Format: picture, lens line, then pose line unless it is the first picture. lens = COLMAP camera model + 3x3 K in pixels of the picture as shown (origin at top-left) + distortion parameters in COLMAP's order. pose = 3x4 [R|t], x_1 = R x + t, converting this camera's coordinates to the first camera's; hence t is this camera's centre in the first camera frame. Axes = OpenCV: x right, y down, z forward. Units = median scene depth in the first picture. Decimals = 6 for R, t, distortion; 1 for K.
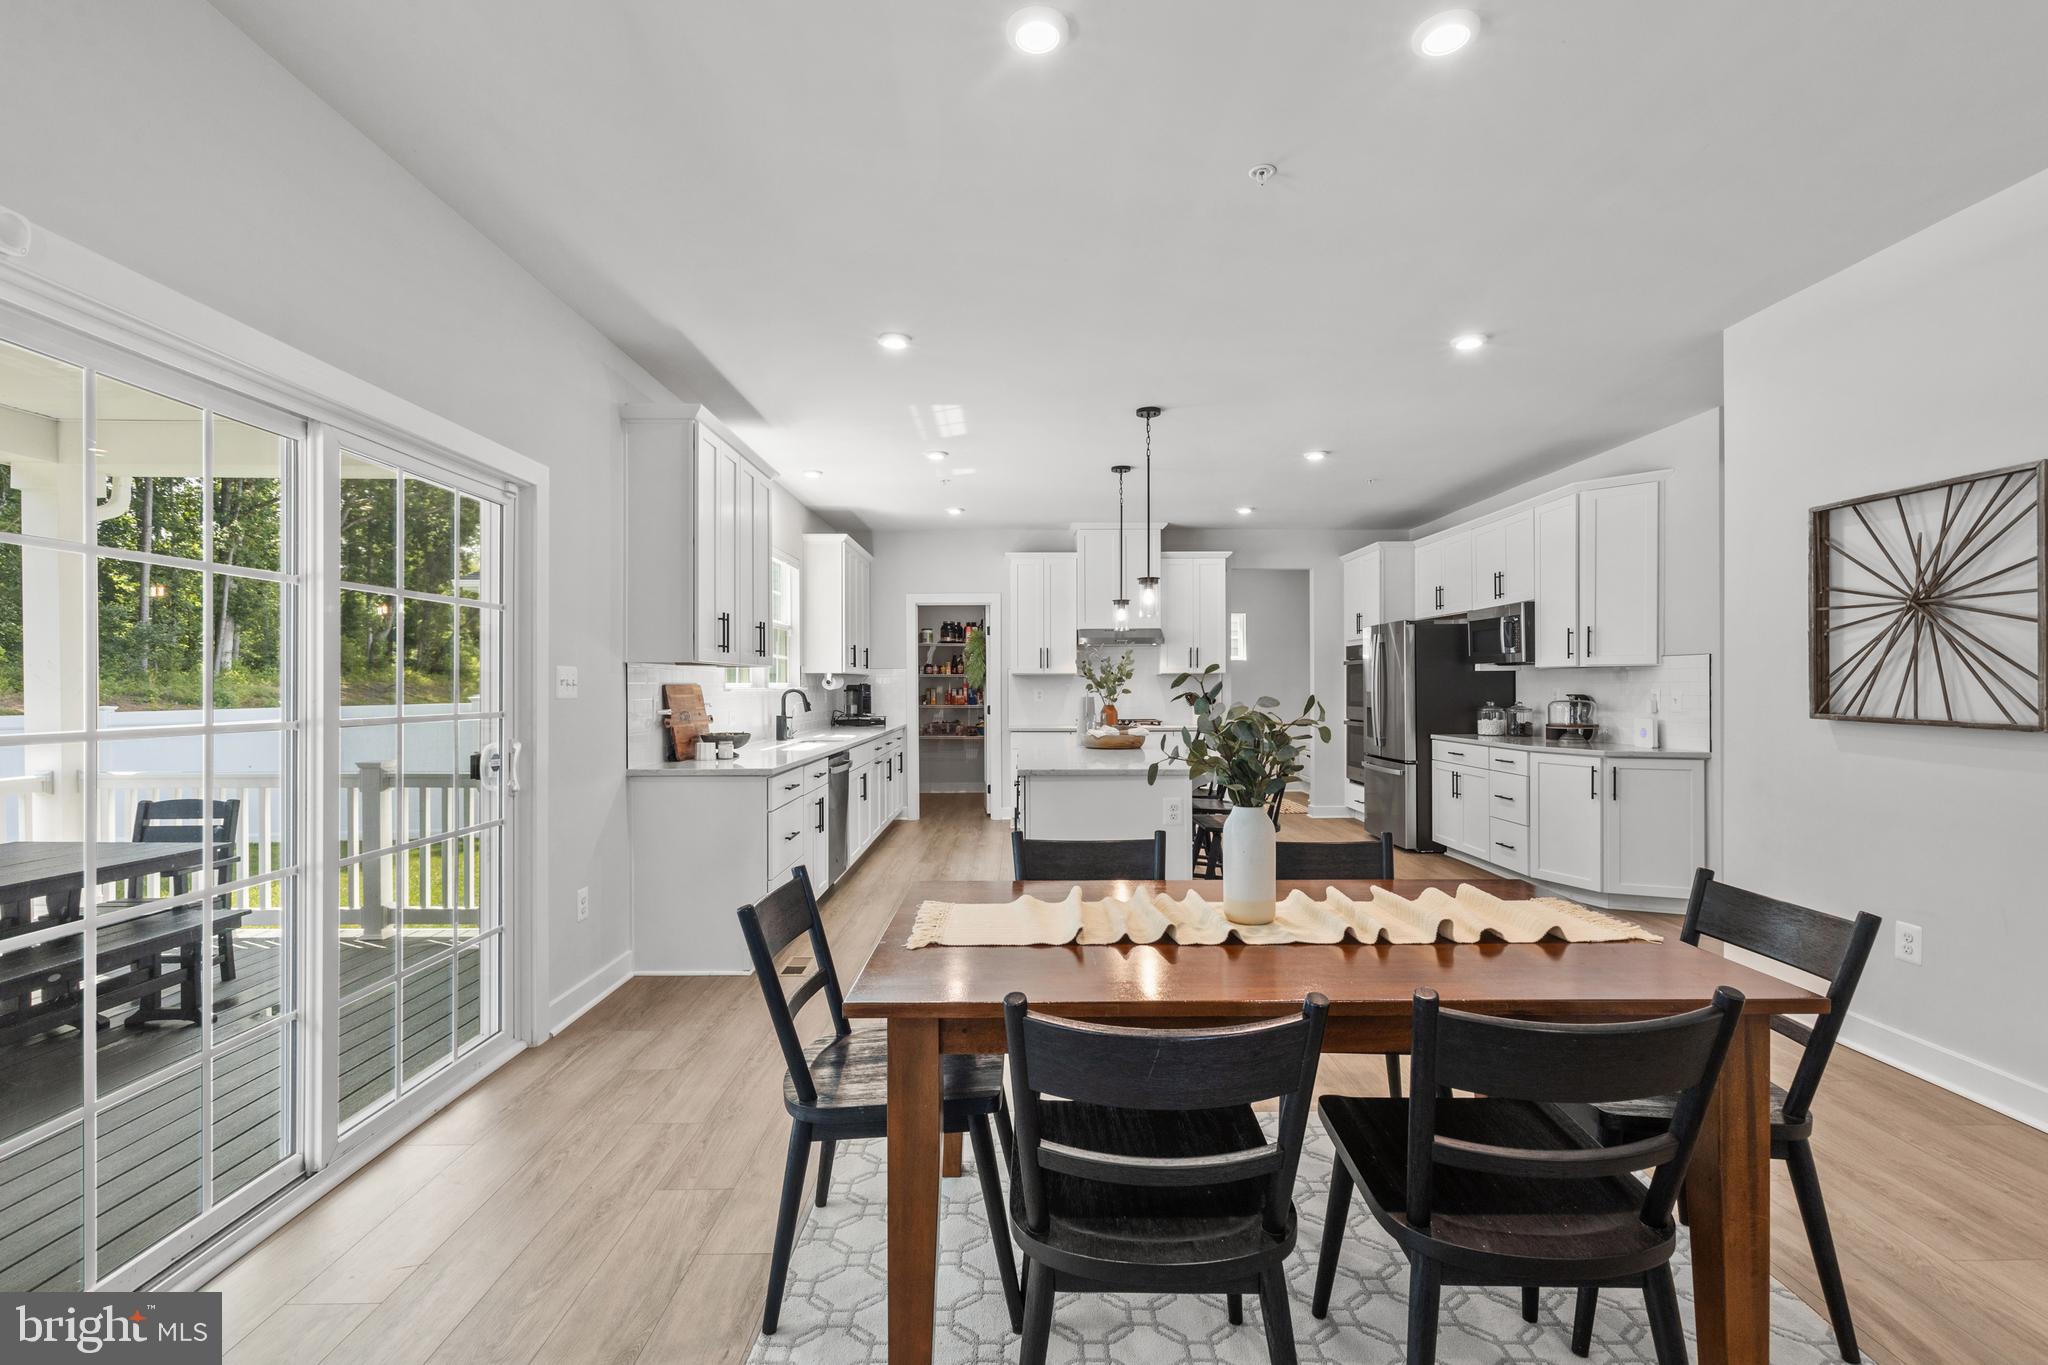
lens RADIAL K [[925.3, 0, 1043.4], [0, 925.3, 688.1], [0, 0, 1]] dist [0.006507, -0.001935]
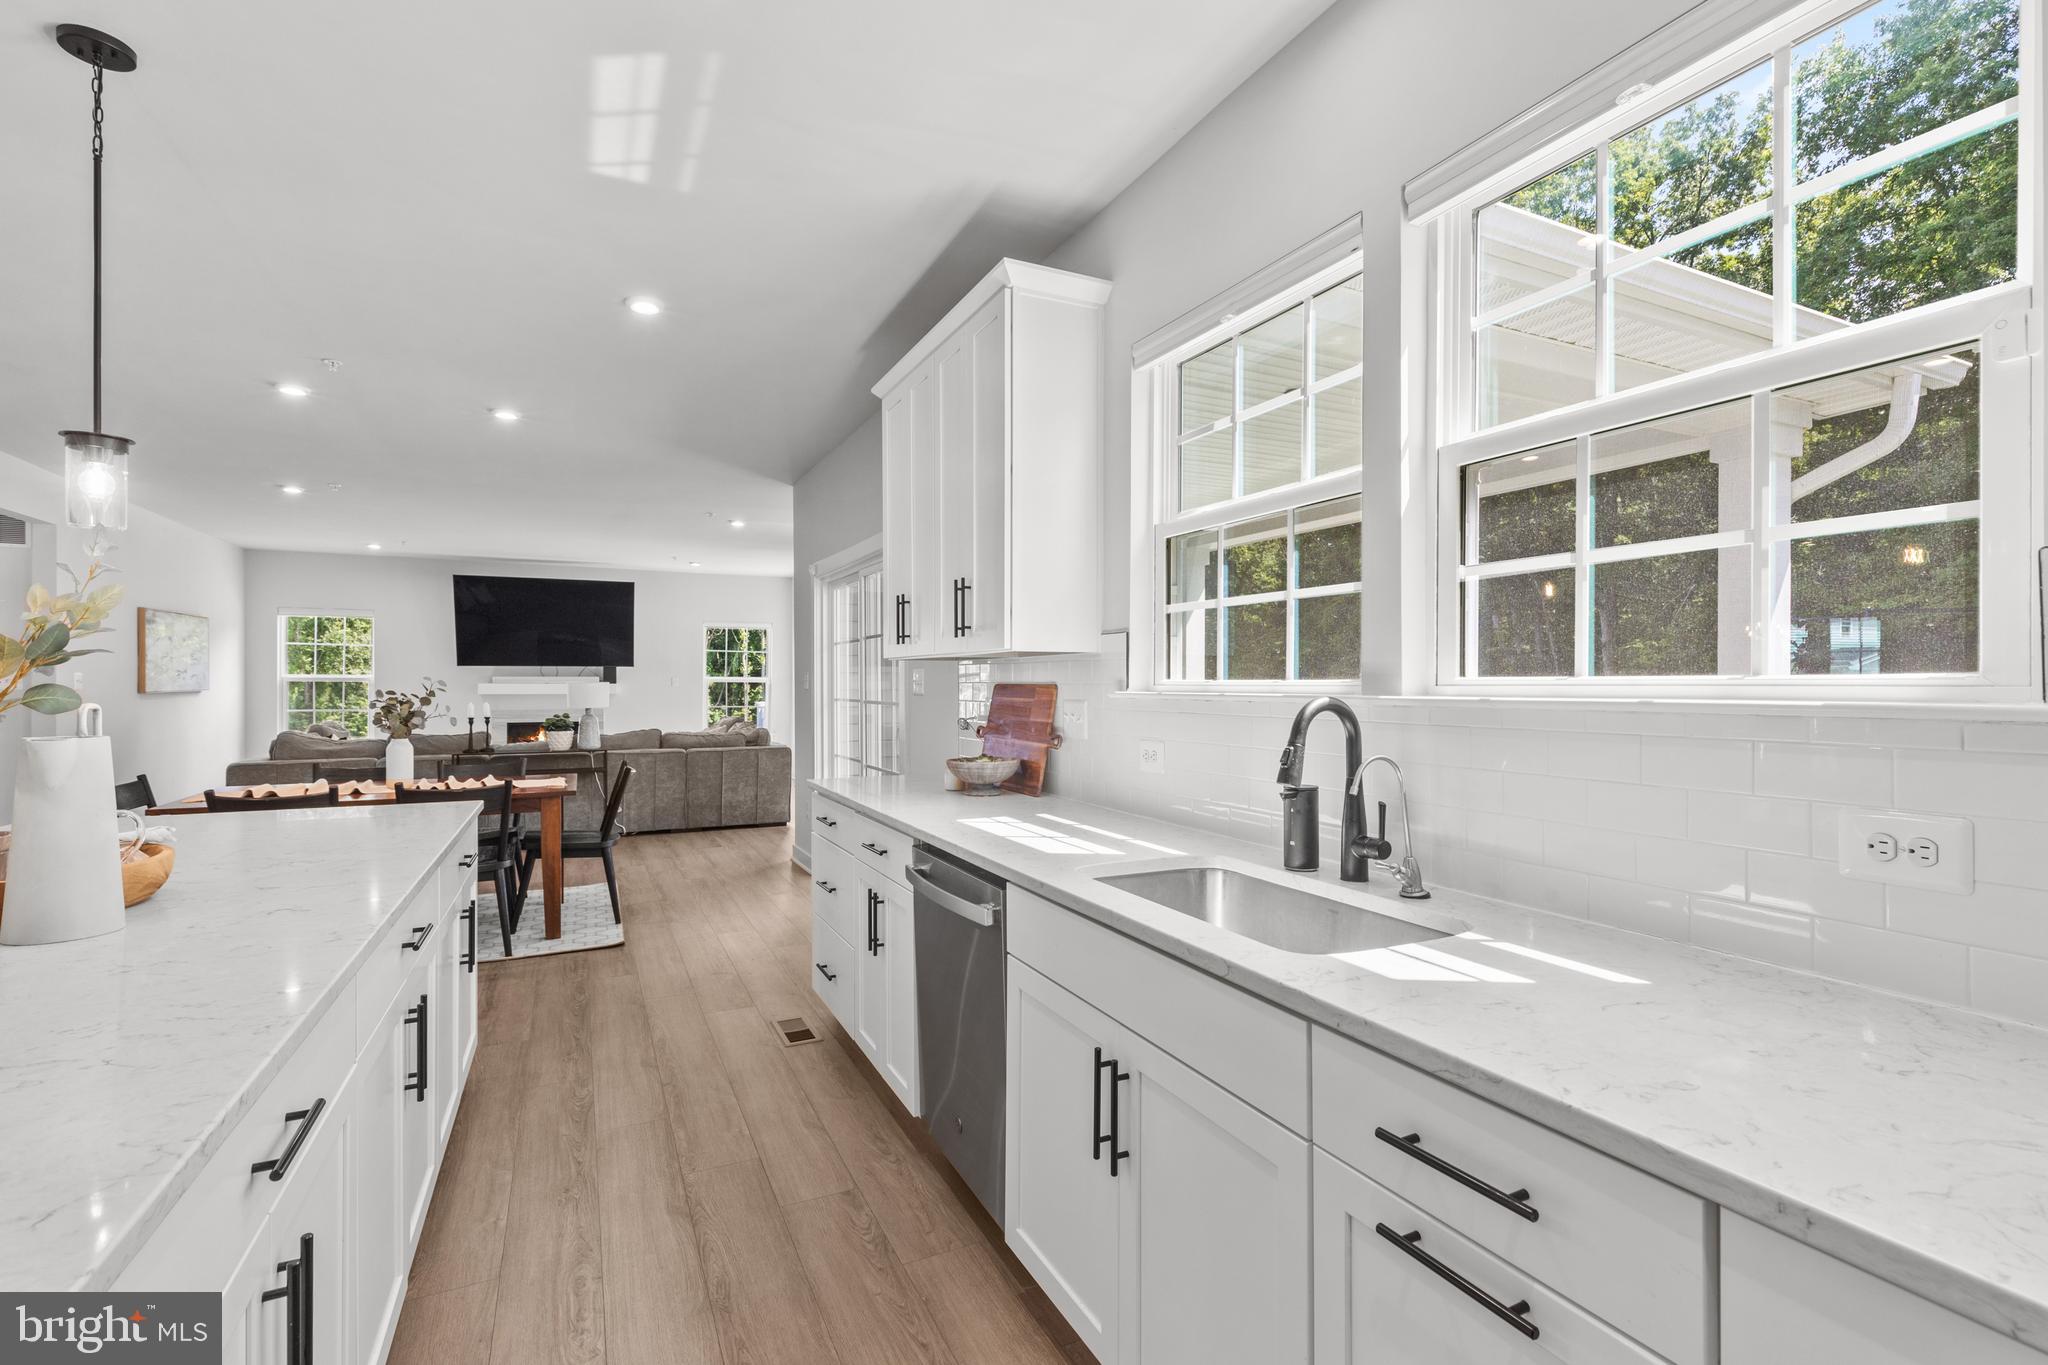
lens RADIAL K [[925.3, 0, 1037.8], [0, 925.3, 673.4], [0, 0, 1]] dist [0.006507, -0.001935]
pose [[-0.906298, -0.003001, -0.422628, -0.076837], [-0.000240, 0.999978, -0.006586, -0.005285], [0.422639, -0.005867, -0.906279, 1.247039]]
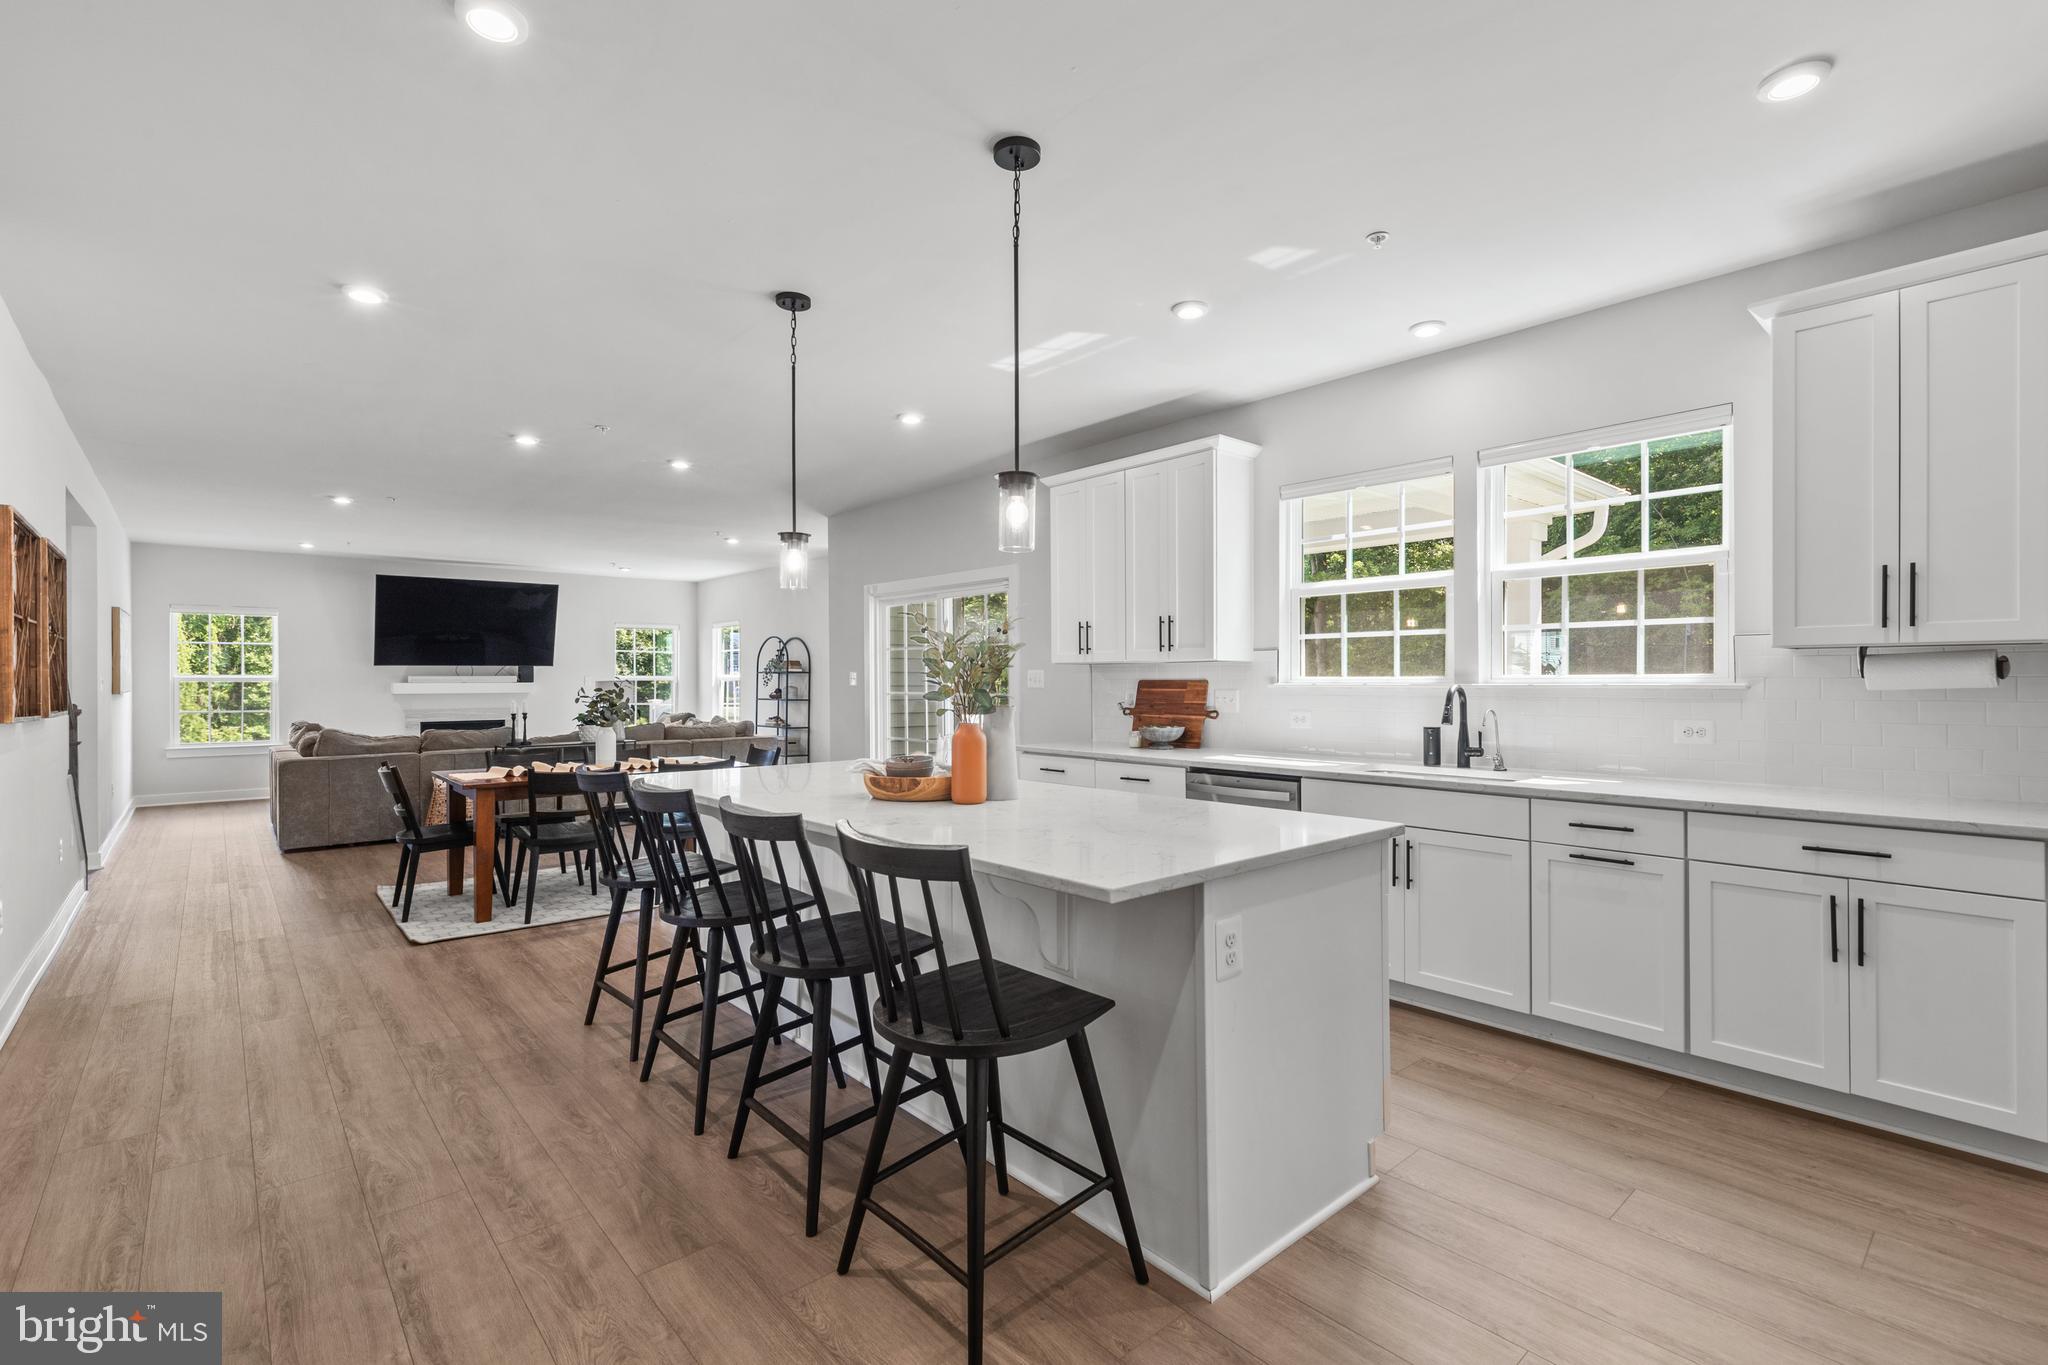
lens RADIAL K [[925.3, 0, 1027.1], [0, 925.3, 667.5], [0, 0, 1]] dist [0.006507, -0.001935]
pose [[-0.767374, -0.003085, -0.641192, 0.347170], [0.003809, 0.999949, -0.009369, -0.006664], [0.641188, -0.009632, -0.767323, 1.322267]]
